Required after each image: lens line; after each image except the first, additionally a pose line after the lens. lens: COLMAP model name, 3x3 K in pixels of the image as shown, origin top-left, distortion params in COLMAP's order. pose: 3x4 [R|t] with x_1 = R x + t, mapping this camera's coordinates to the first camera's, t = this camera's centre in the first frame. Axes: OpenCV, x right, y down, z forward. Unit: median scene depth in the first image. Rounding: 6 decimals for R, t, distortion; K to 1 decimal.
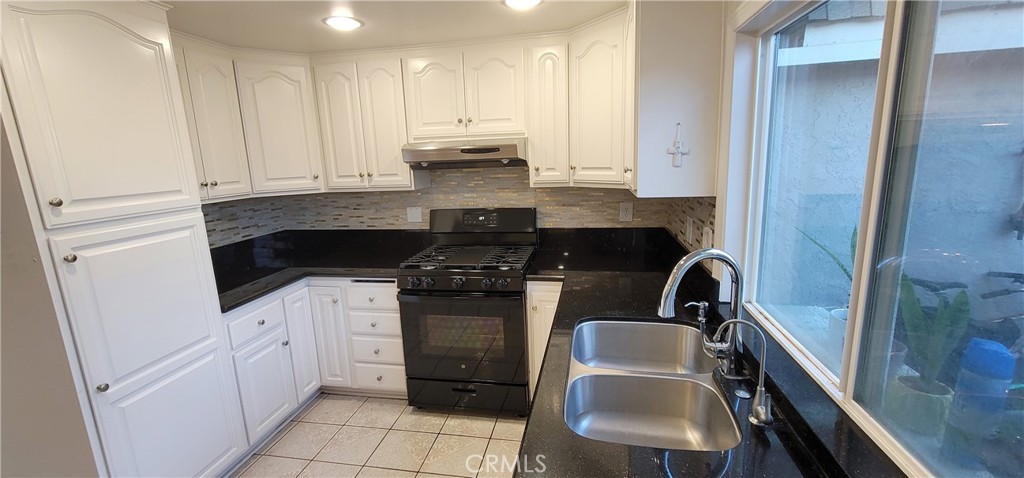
lens RADIAL K [[421.4, 0, 508.8], [0, 421.4, 239.6], [0, 0, 1]] dist [-0.004807, 0.002432]
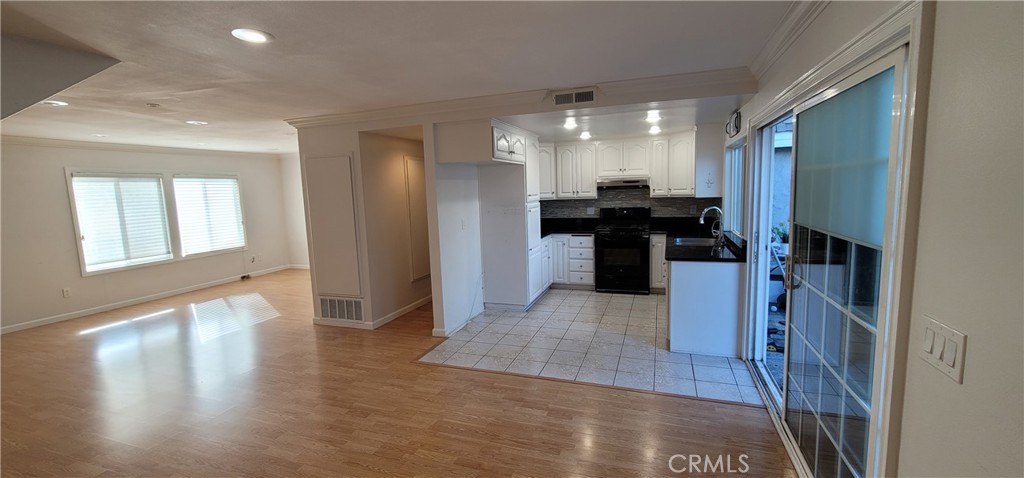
lens RADIAL K [[421.4, 0, 508.7], [0, 421.4, 239.8], [0, 0, 1]] dist [-0.004807, 0.002432]
pose [[0.986644, 0.025004, -0.160962, -0.338959], [-0.036244, 0.997076, -0.067278, 0.293914], [0.158809, 0.072214, 0.984665, -1.398735]]
